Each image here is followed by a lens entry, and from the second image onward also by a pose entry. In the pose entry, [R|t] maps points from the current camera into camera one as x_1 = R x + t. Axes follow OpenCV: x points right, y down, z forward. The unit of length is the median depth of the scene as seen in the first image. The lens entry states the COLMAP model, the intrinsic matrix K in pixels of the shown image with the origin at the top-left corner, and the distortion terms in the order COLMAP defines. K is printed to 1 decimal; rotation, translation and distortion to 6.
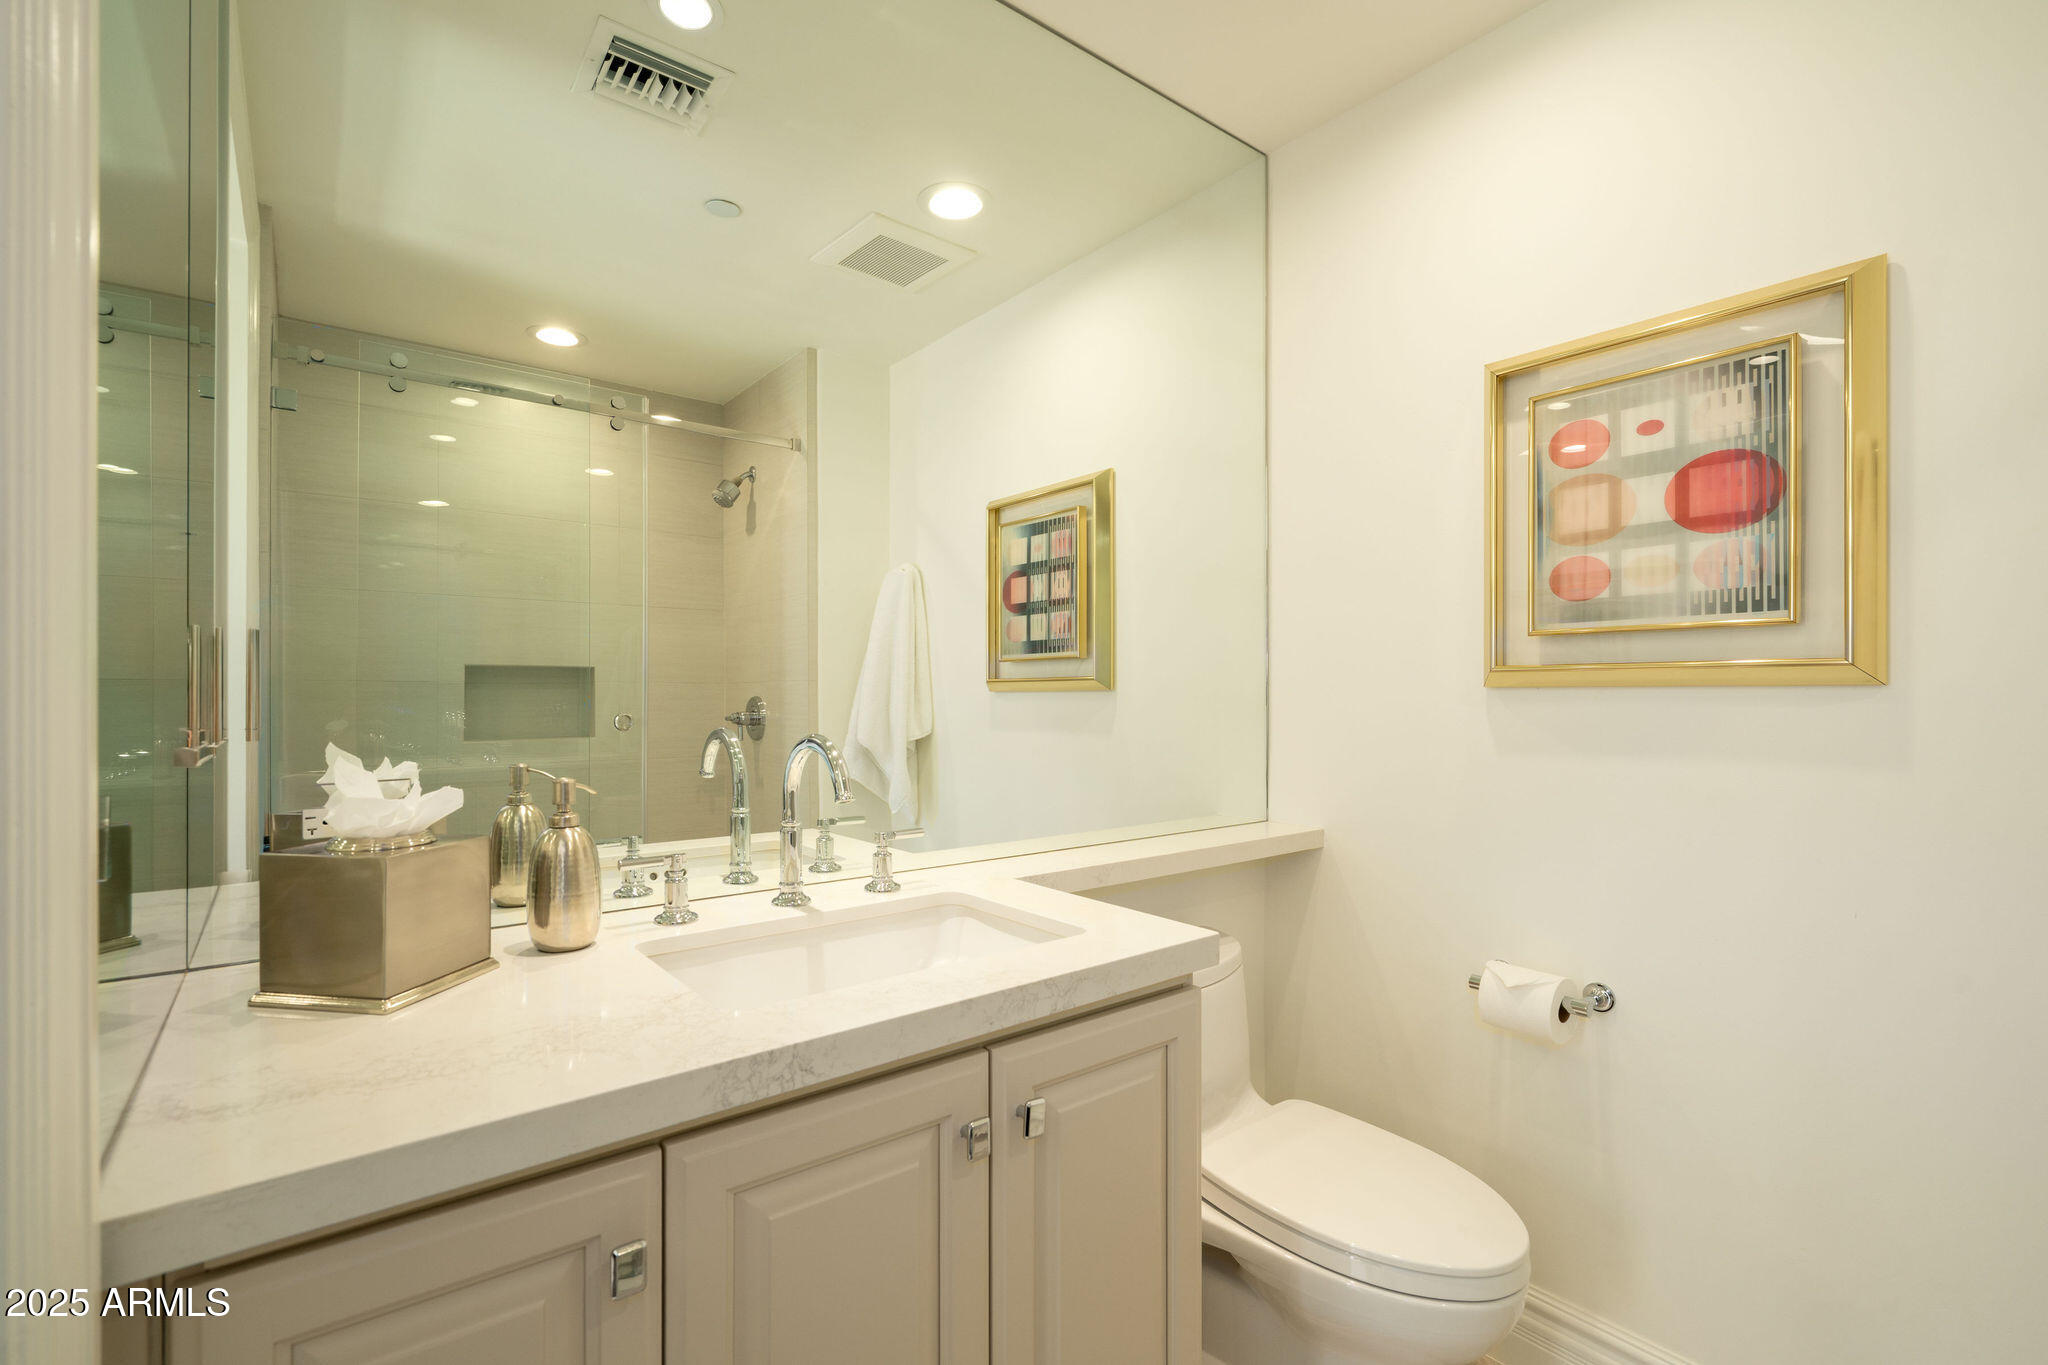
lens RADIAL K [[922.1, 0, 1013.5], [0, 922.1, 690.4], [0, 0, 1]] dist [-0.004120, 0.001857]
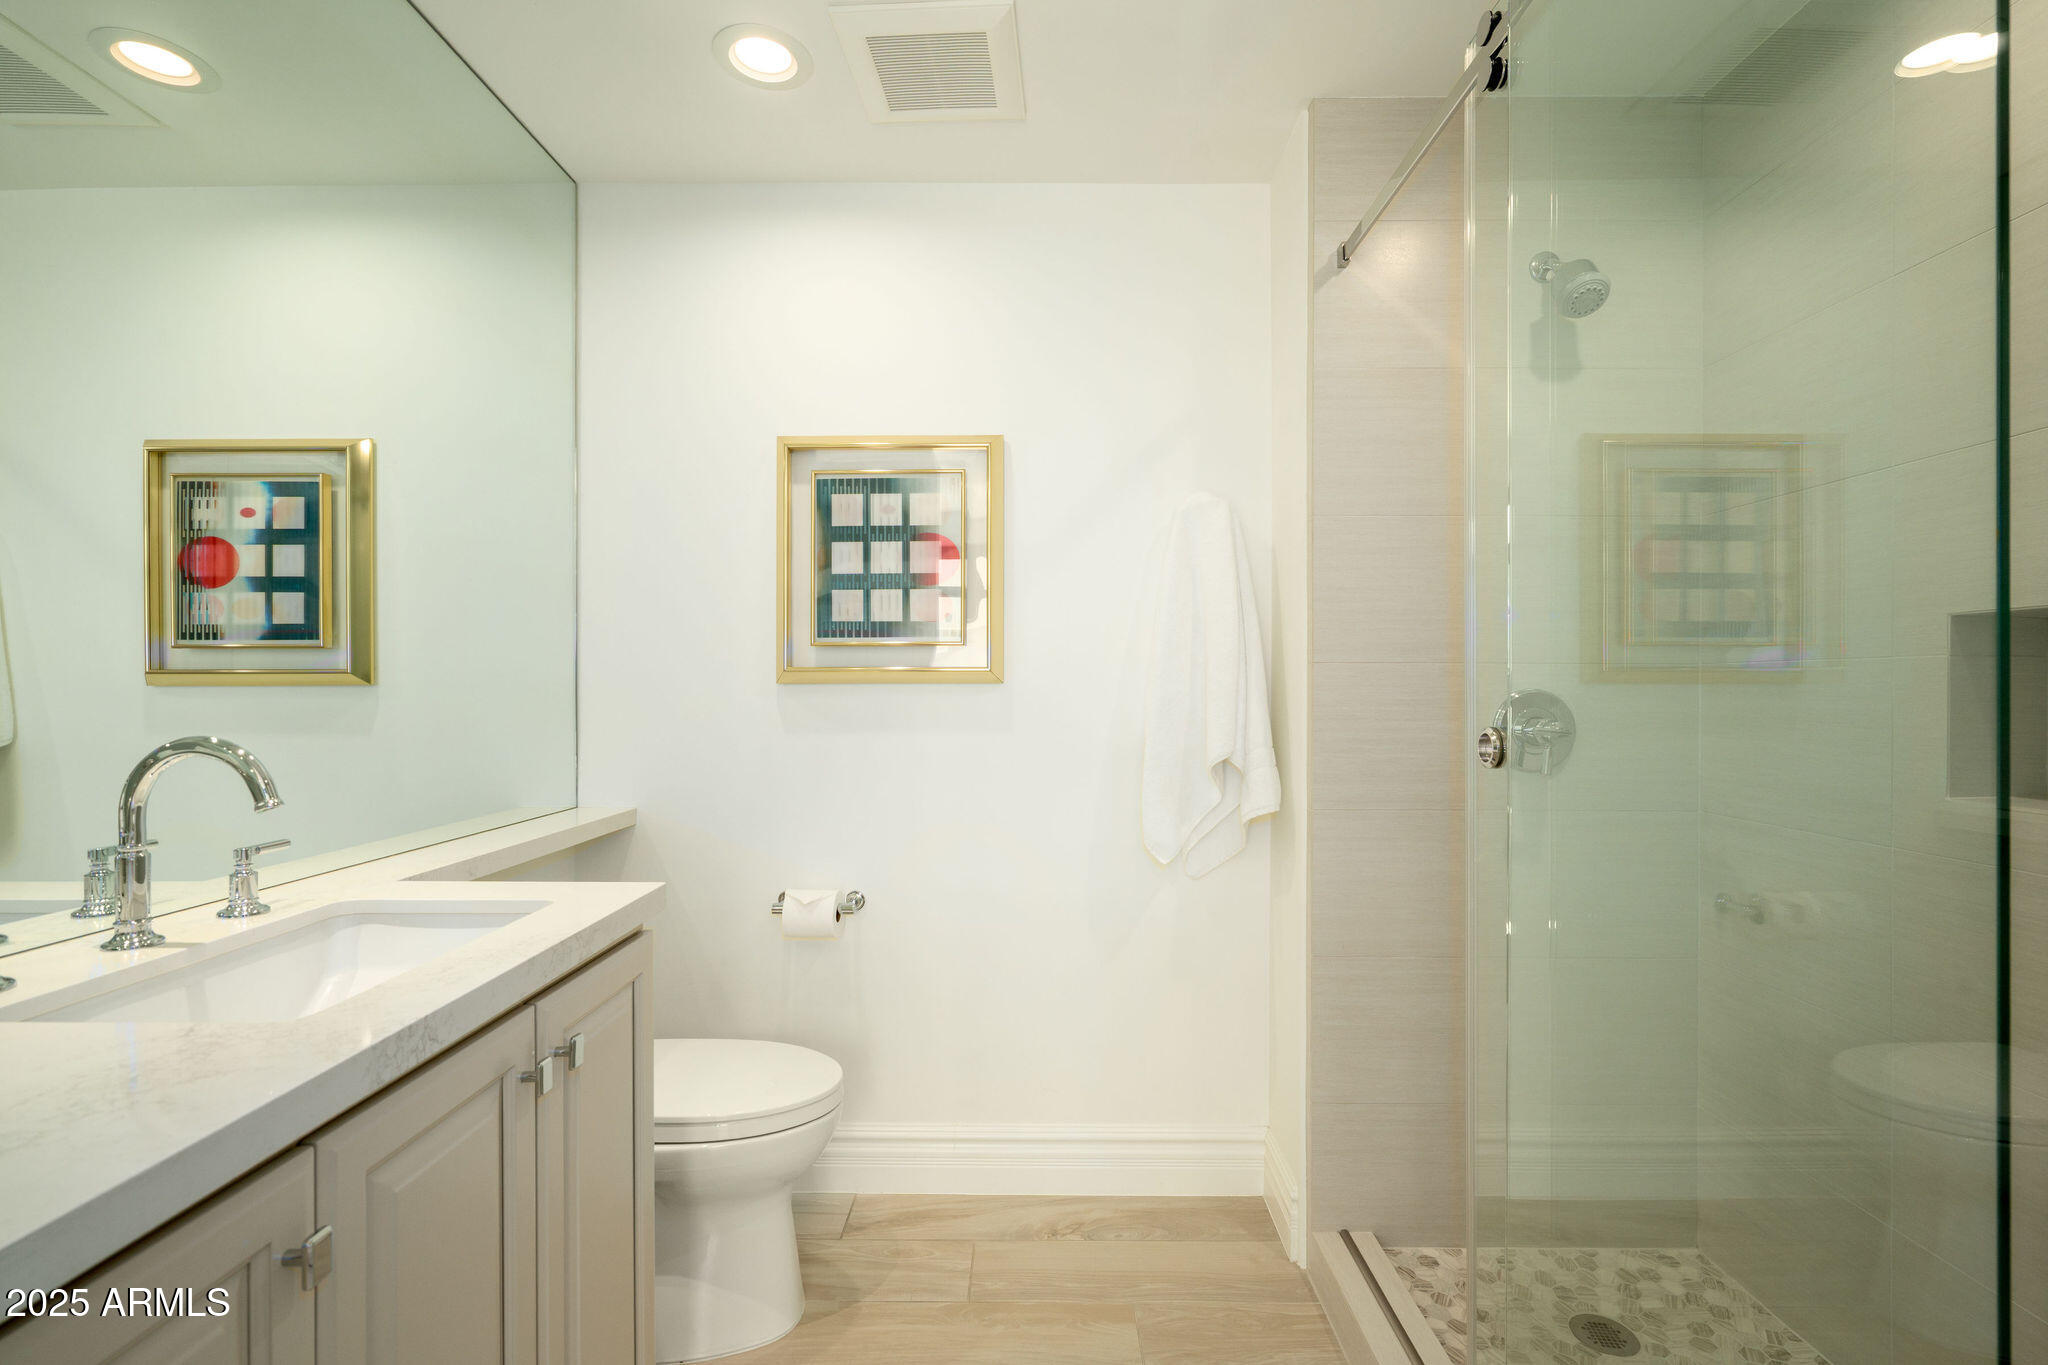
lens RADIAL K [[922.1, 0, 1036.8], [0, 922.1, 683.3], [0, 0, 1]] dist [-0.004120, 0.001857]
pose [[0.619945, 0.002451, 0.784641, -0.334433], [-0.001142, 0.999997, -0.002221, -0.000281], [-0.784644, 0.000481, 0.619946, -0.114267]]
